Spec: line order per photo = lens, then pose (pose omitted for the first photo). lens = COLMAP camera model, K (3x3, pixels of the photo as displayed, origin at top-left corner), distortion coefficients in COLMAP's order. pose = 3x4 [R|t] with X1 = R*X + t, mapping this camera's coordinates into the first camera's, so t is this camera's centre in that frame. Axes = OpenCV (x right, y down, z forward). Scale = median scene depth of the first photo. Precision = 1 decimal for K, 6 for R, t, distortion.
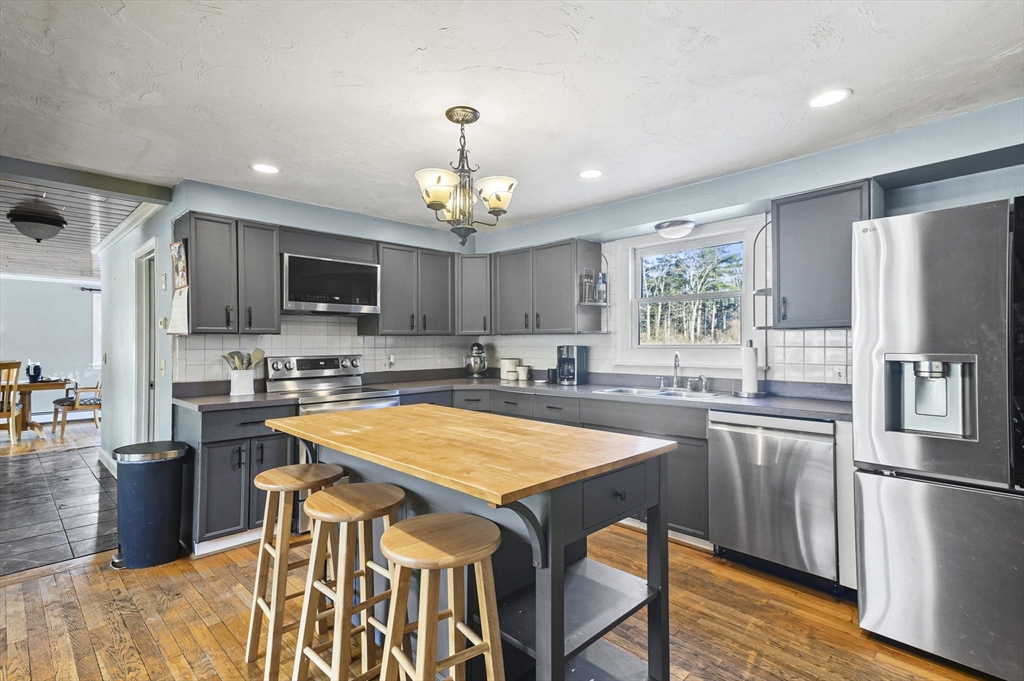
lens RADIAL K [[498.3, 0, 513.2], [0, 498.3, 342.0], [0, 0, 1]] dist [0.054384, 0.001458]
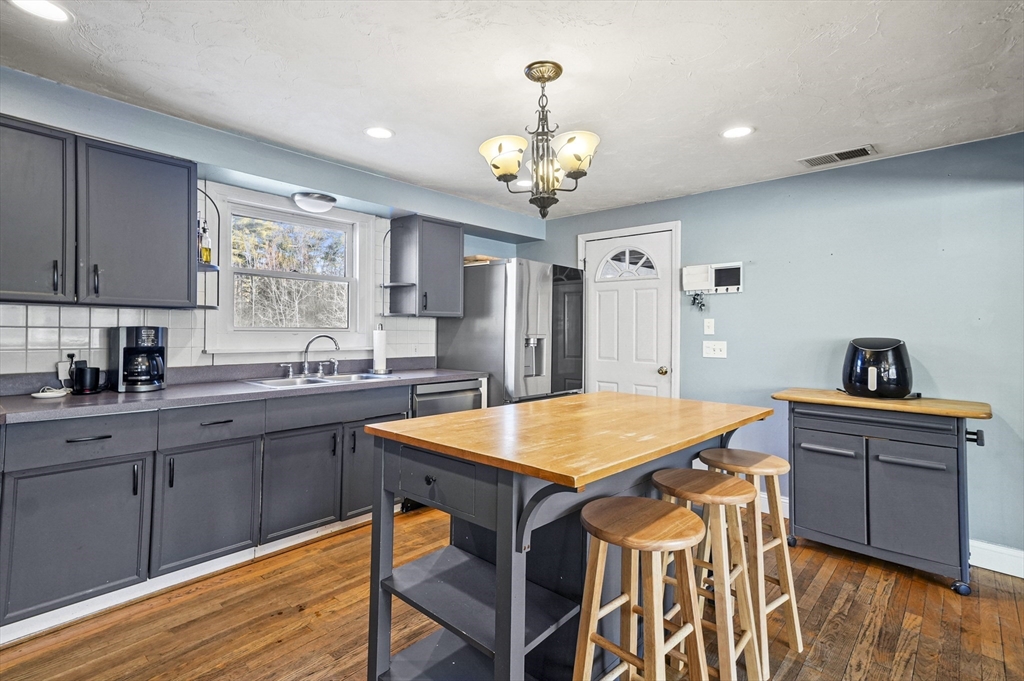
lens RADIAL K [[498.3, 0, 518.1], [0, 498.3, 330.5], [0, 0, 1]] dist [0.054384, 0.001458]
pose [[-0.054273, -0.001896, 0.998524, -0.584502], [-0.015585, 0.999878, 0.001051, 0.005663], [-0.998405, -0.015505, -0.054296, 0.659778]]
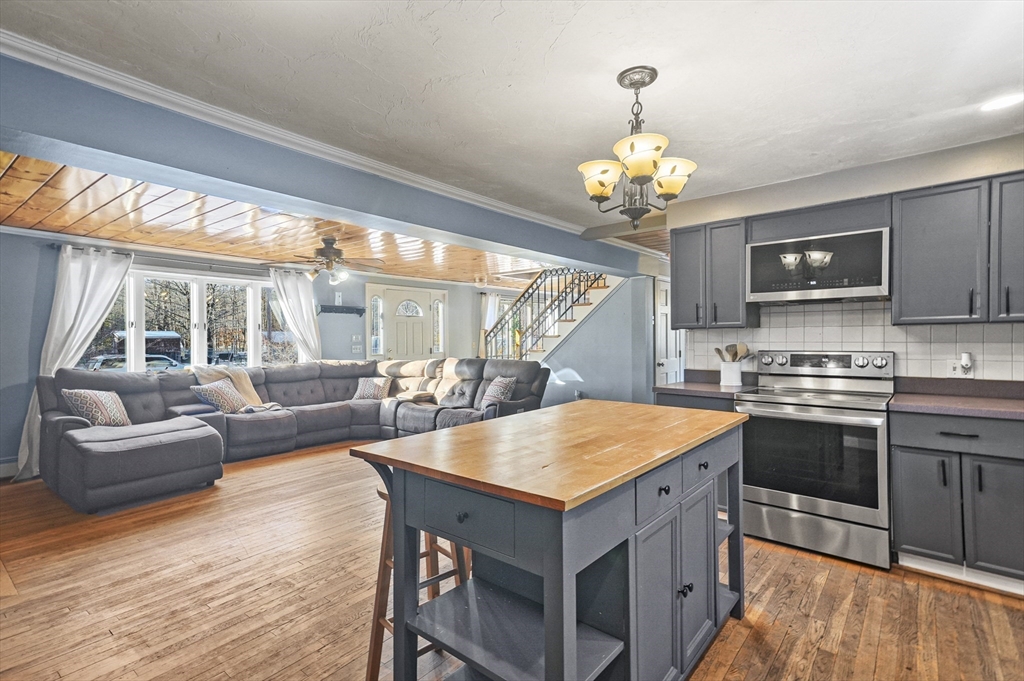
lens RADIAL K [[498.3, 0, 506.6], [0, 498.3, 338.0], [0, 0, 1]] dist [0.054384, 0.001458]
pose [[0.093003, 0.000116, -0.995666, 0.440020], [0.008901, 0.999960, 0.000948, -0.000268], [0.995626, -0.008950, 0.092998, 0.407121]]
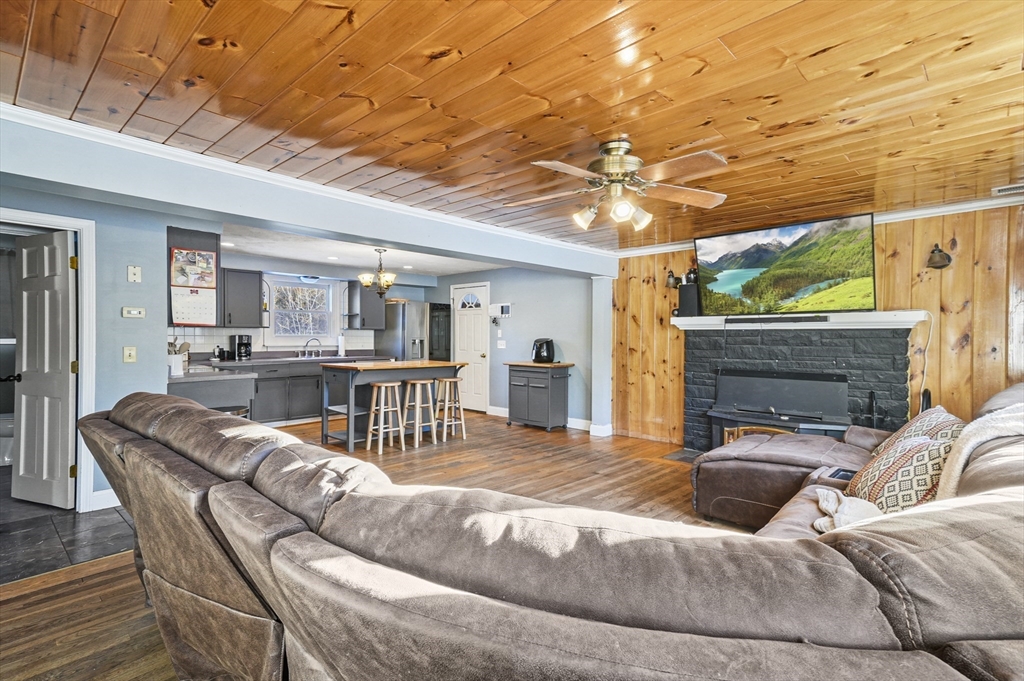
lens RADIAL K [[498.3, 0, 513.4], [0, 498.3, 337.0], [0, 0, 1]] dist [0.054384, 0.001458]
pose [[-0.020857, -0.001869, 0.999781, -1.680353], [-0.009485, 0.999954, 0.001672, 0.003599], [-0.999737, -0.009448, -0.020874, 0.209643]]
